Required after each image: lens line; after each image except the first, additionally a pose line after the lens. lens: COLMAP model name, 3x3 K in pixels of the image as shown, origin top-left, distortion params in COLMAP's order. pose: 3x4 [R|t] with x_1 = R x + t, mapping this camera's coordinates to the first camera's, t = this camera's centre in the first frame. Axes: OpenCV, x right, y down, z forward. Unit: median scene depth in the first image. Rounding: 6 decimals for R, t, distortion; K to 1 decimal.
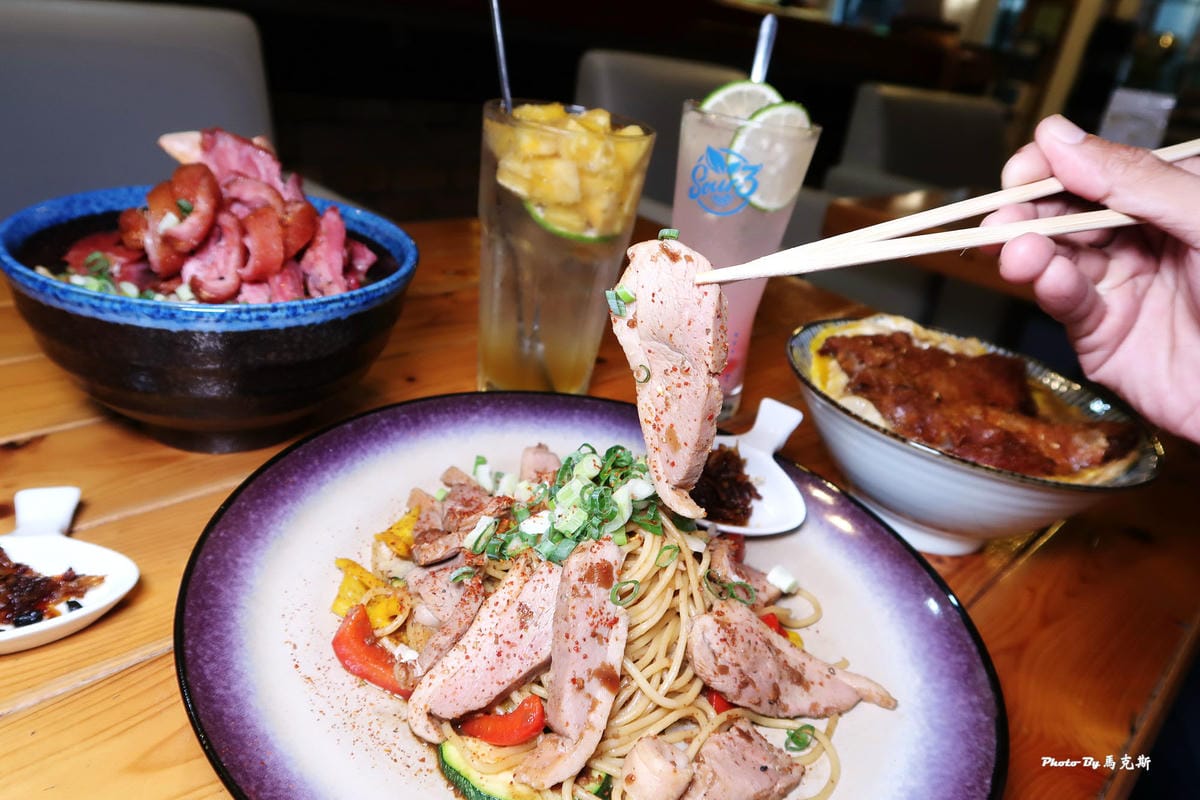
lens RADIAL K [[841.4, 0, 596.3], [0, 841.4, 393.7], [0, 0, 1]] dist [-0.014417, 0.000903]
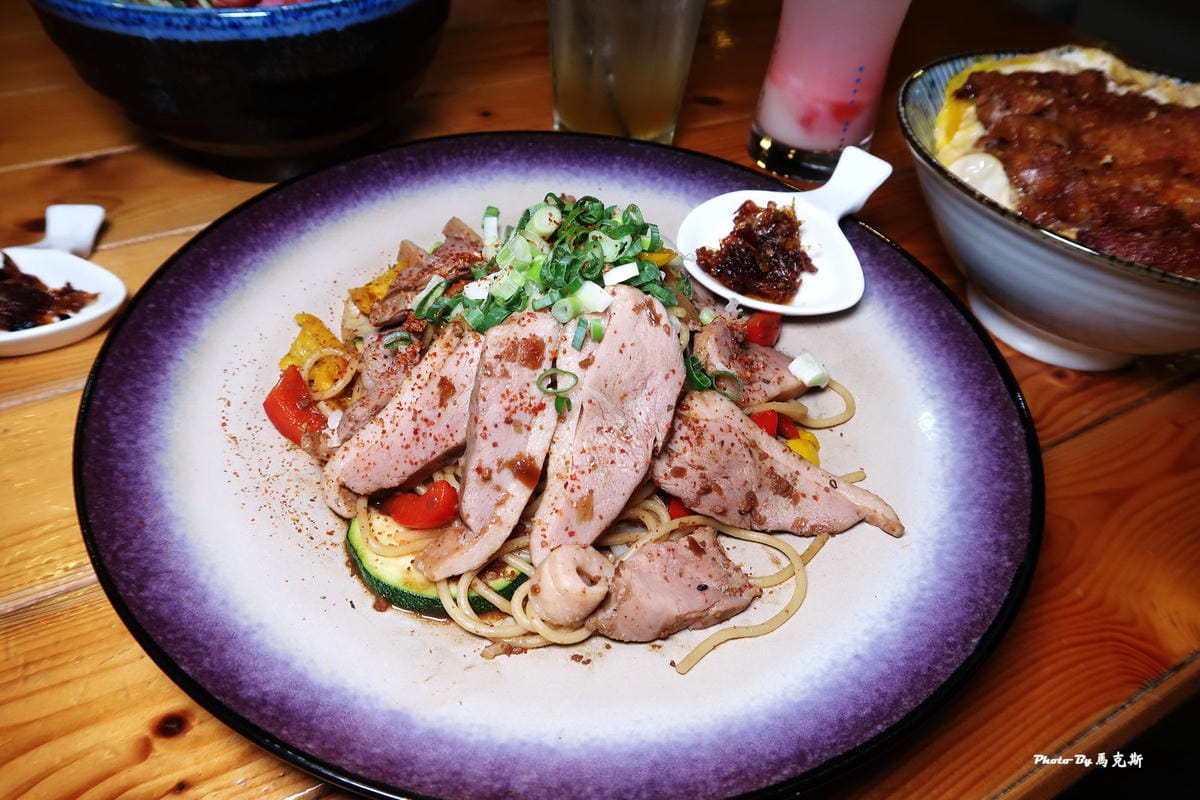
lens RADIAL K [[841.4, 0, 596.3], [0, 841.4, 393.7], [0, 0, 1]] dist [-0.014417, 0.000903]
pose [[0.972207, 0.080954, -0.219680, 0.245432], [-0.016193, 0.959321, 0.281854, 0.016316], [0.233561, -0.270463, 0.933969, 0.210045]]
